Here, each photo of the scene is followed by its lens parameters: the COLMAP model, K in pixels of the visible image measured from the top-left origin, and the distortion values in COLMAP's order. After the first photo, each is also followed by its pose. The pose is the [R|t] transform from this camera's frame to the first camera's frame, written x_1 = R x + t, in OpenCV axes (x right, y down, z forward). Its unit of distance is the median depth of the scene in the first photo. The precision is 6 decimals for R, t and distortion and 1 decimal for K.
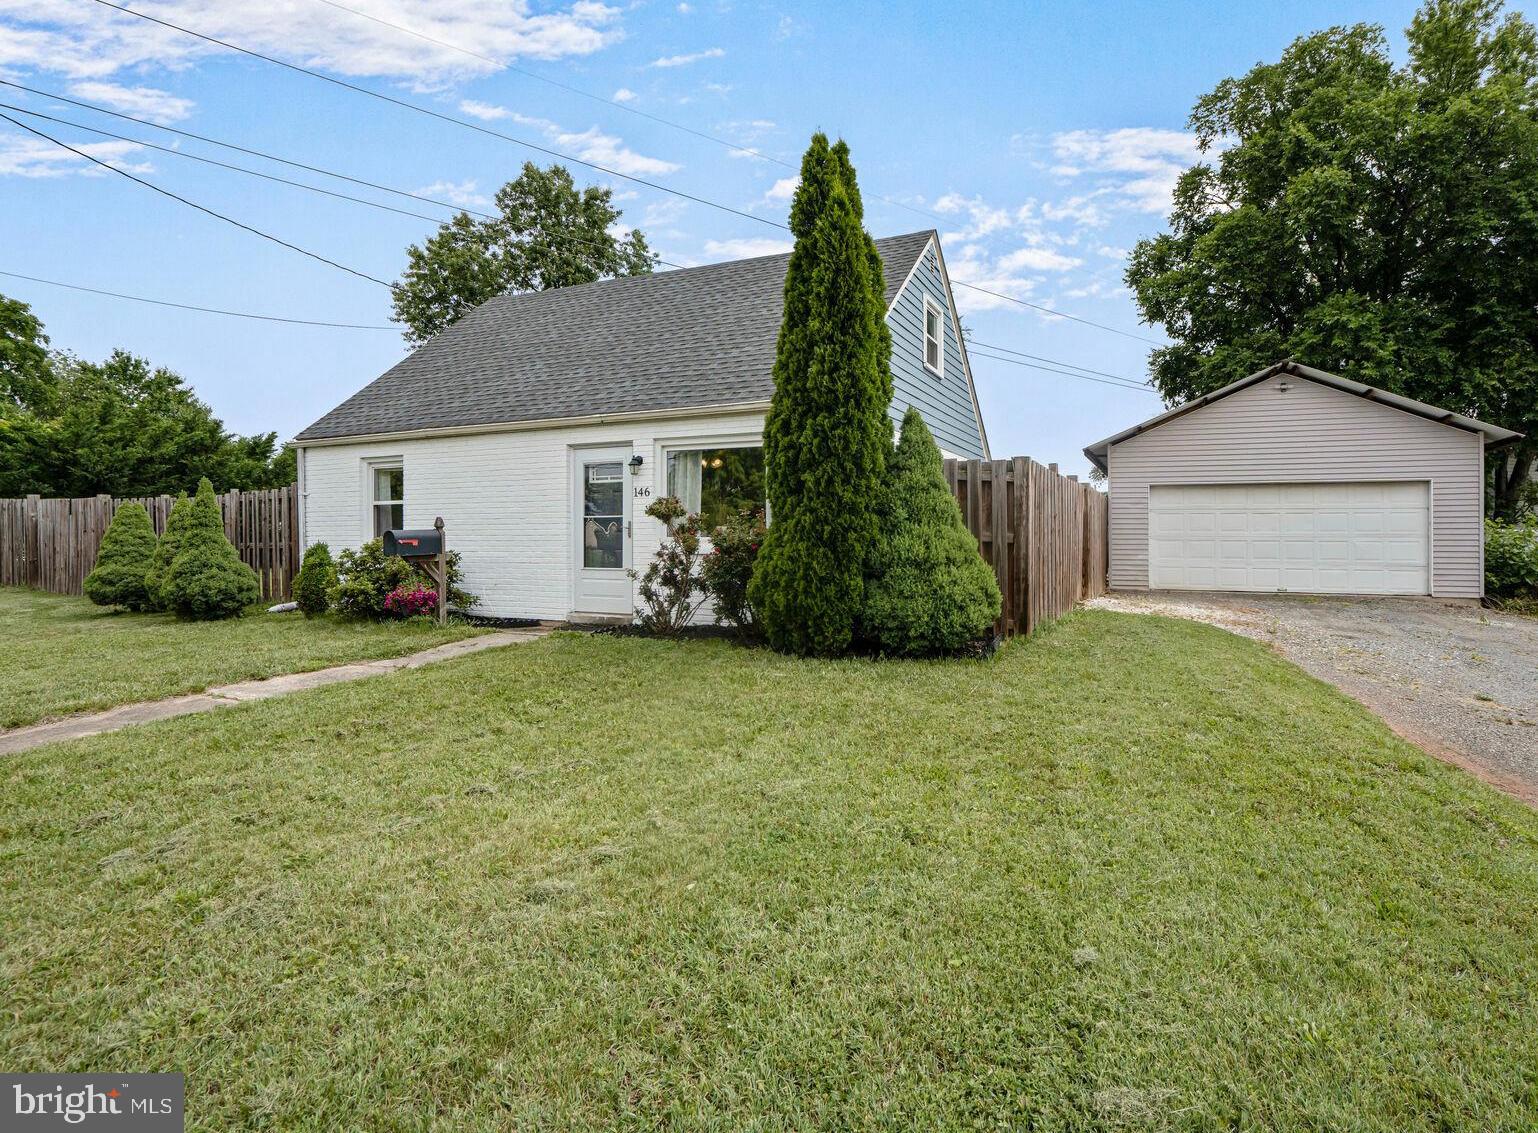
lens RADIAL K [[828.4, 0, 849.0], [0, 828.4, 572.3], [0, 0, 1]] dist [-0.065563, 0.035490]
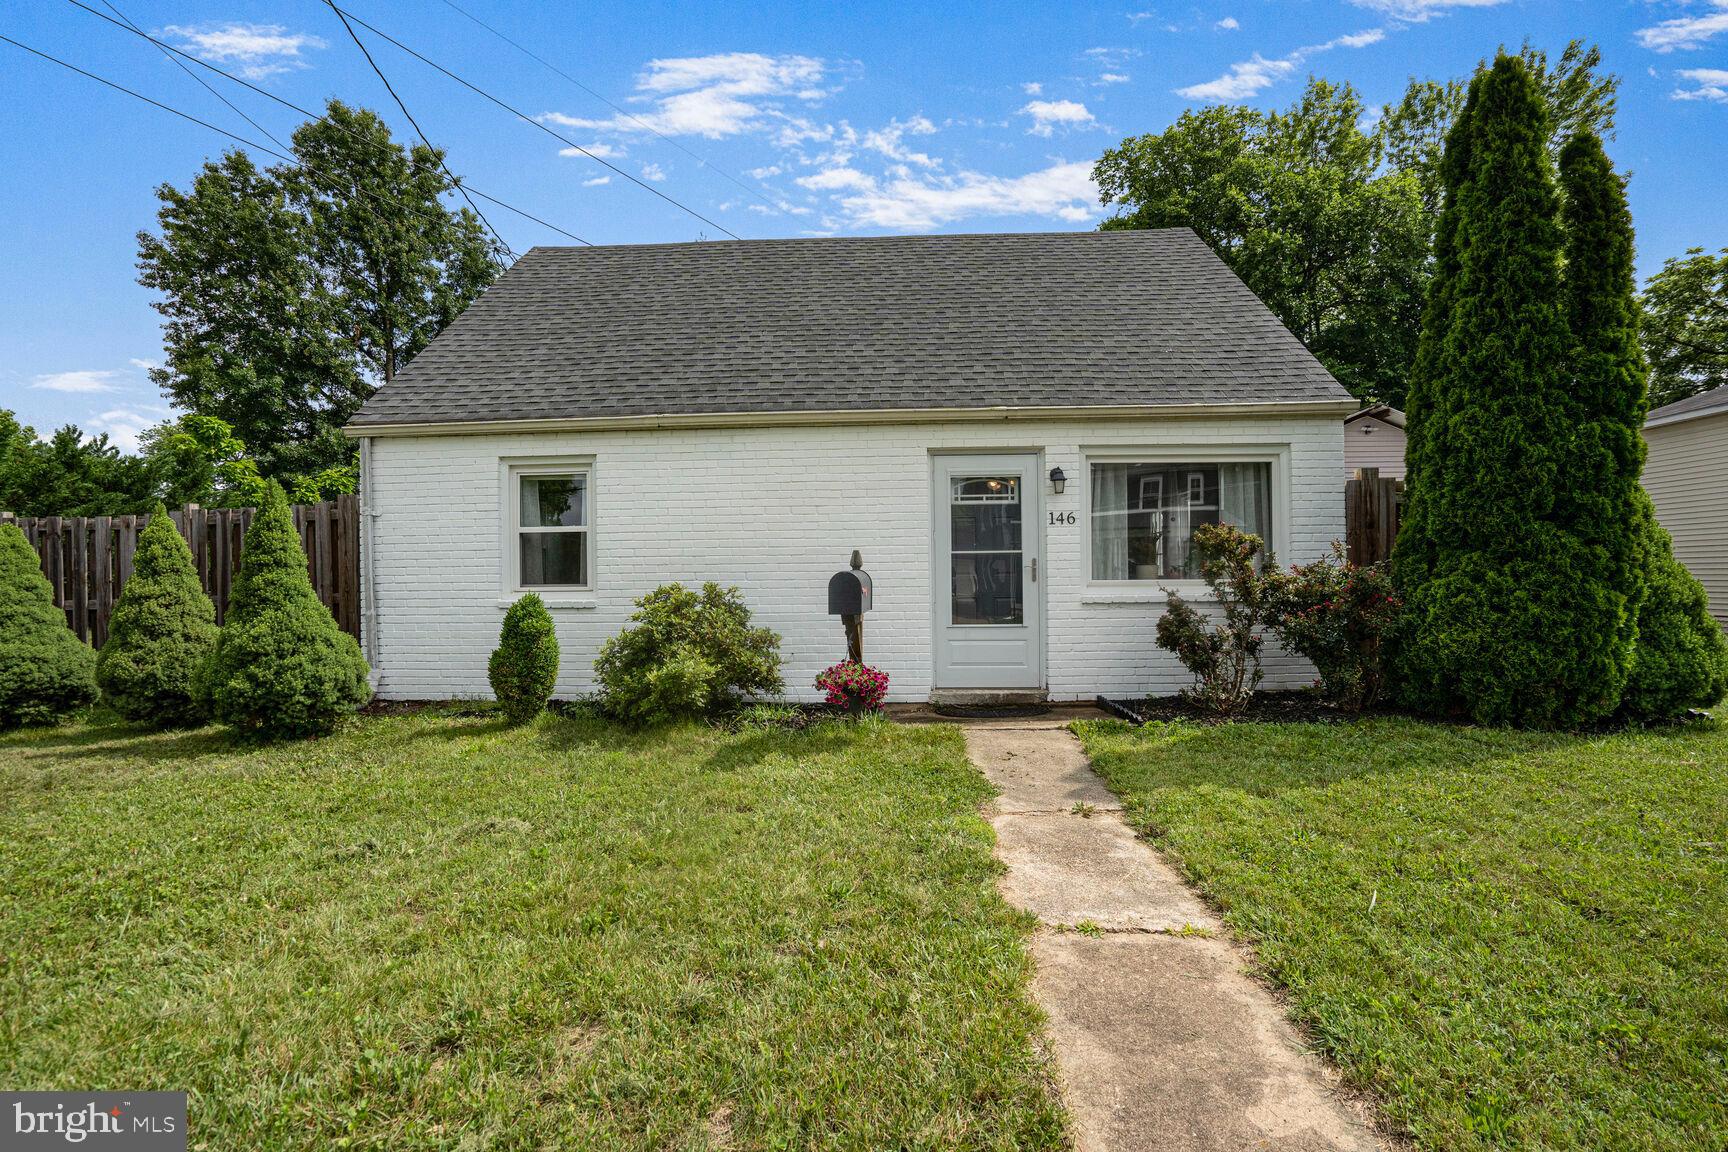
lens RADIAL K [[834.3, 0, 915.7], [0, 834.3, 612.1], [0, 0, 1]] dist [-0.051989, 0.017842]
pose [[0.943026, -0.021070, 0.332051, -0.474614], [0.020735, 0.999775, 0.004552, -0.016606], [-0.332072, 0.002593, 0.943251, 0.275524]]
